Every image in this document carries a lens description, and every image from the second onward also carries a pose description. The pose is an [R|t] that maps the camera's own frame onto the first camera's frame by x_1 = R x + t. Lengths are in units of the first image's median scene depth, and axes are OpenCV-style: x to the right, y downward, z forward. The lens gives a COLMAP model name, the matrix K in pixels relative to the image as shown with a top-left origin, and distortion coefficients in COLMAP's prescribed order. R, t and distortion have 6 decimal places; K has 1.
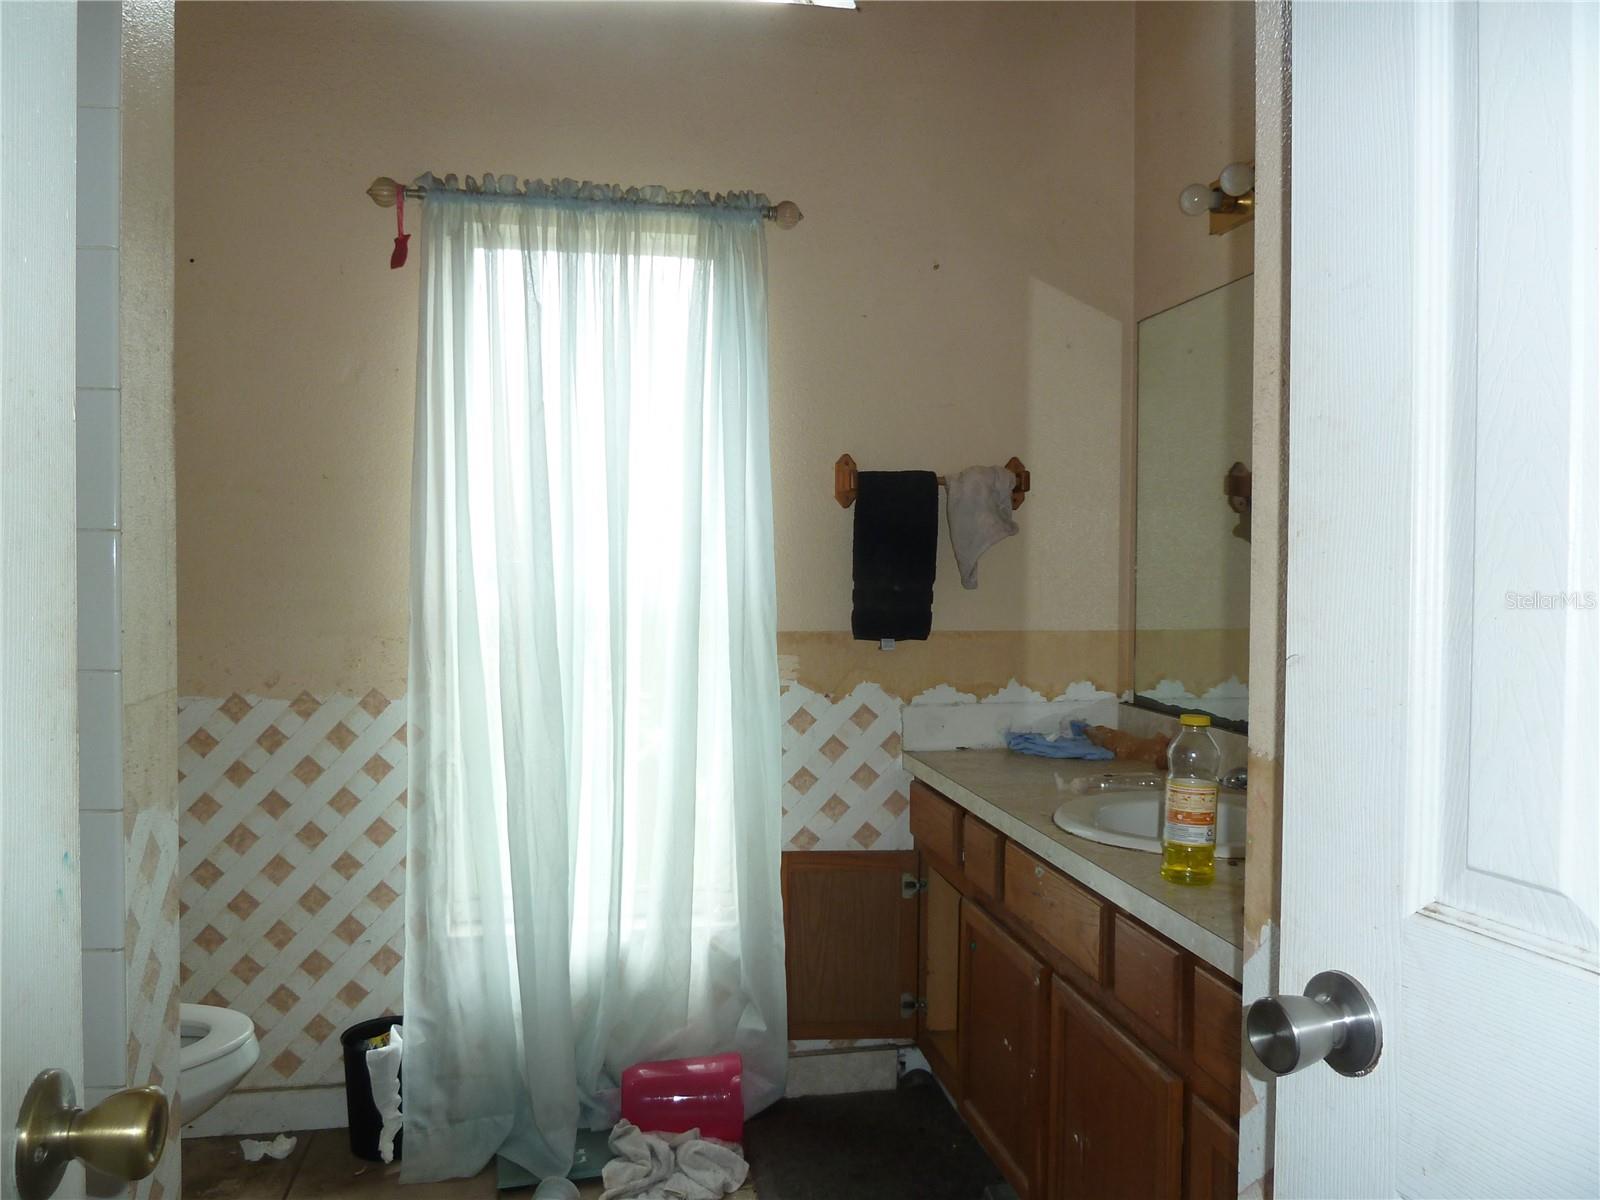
lens RADIAL K [[1198.6, 0, 799.8], [0, 1198.6, 598.3], [0, 0, 1]] dist [-0.017349, -0.004694]
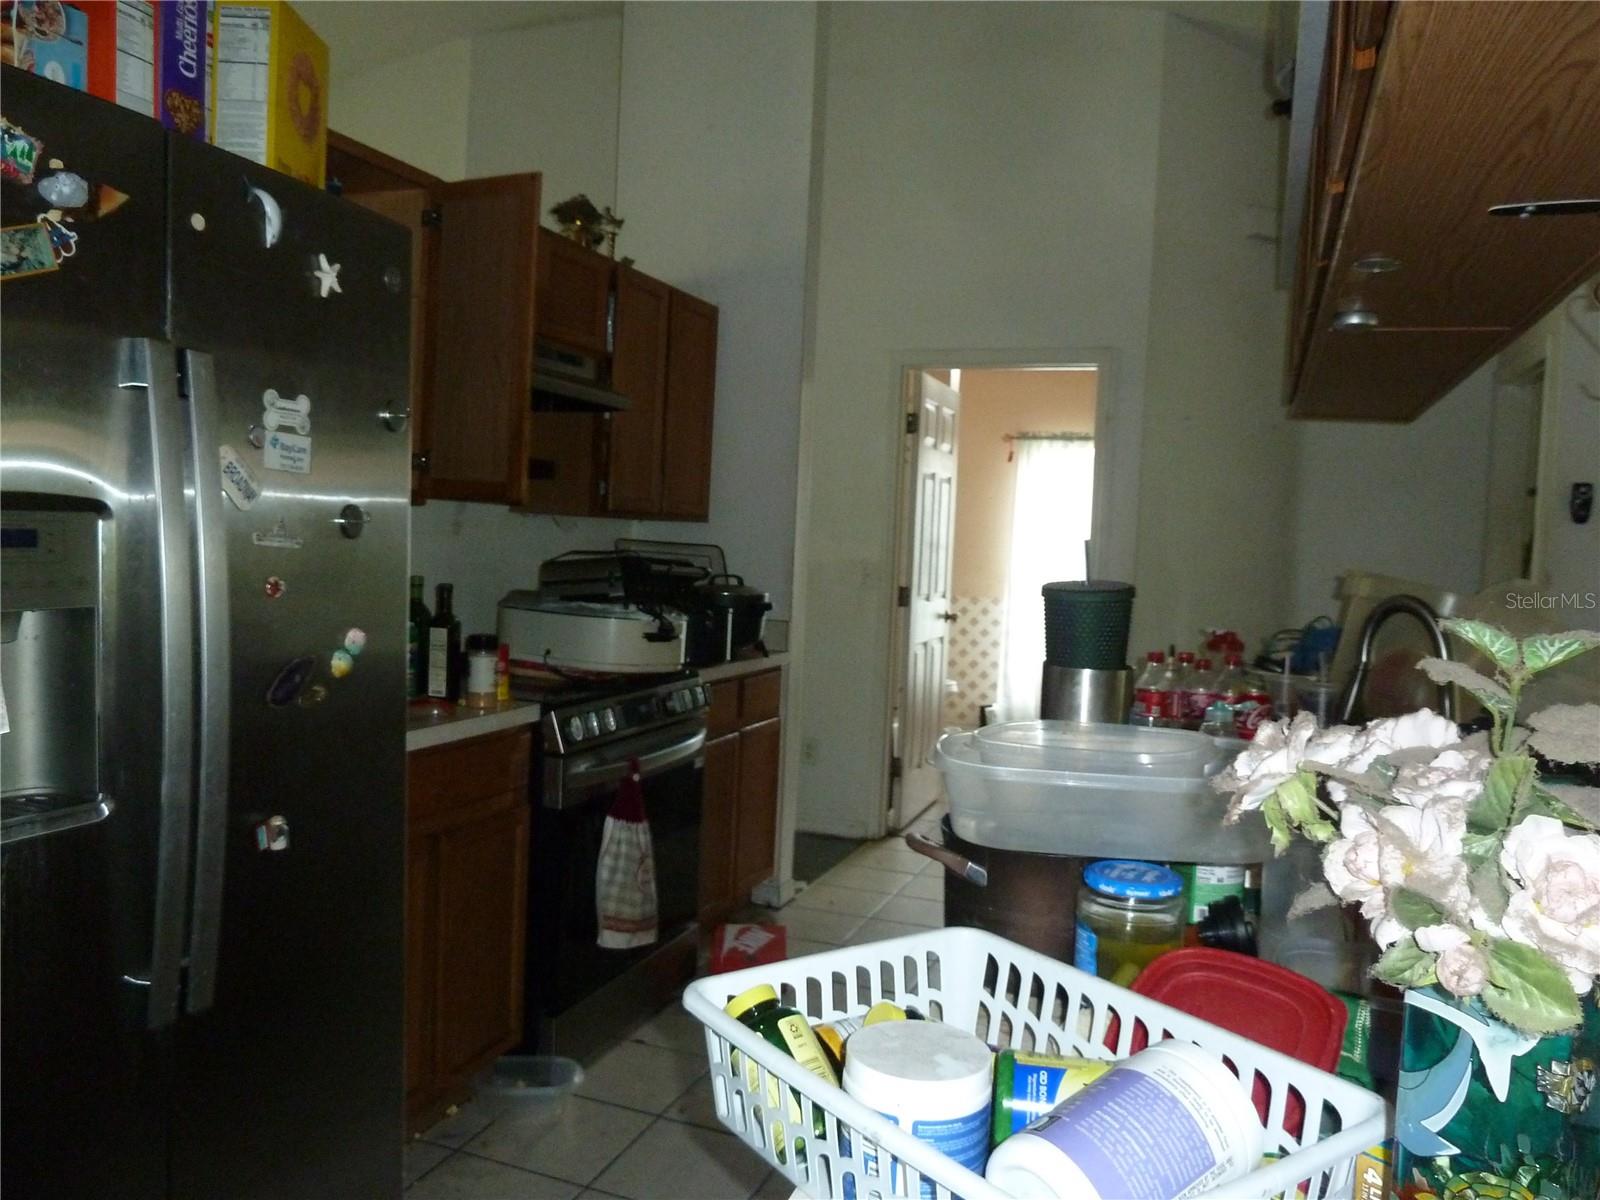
lens RADIAL K [[1198.6, 0, 799.0], [0, 1198.6, 601.1], [0, 0, 1]] dist [-0.017349, -0.004694]
pose [[0.852414, 0.058451, -0.519590, 0.809697], [-0.052524, 0.998278, 0.026133, 0.032721], [0.520222, 0.005015, 0.854016, -1.884434]]
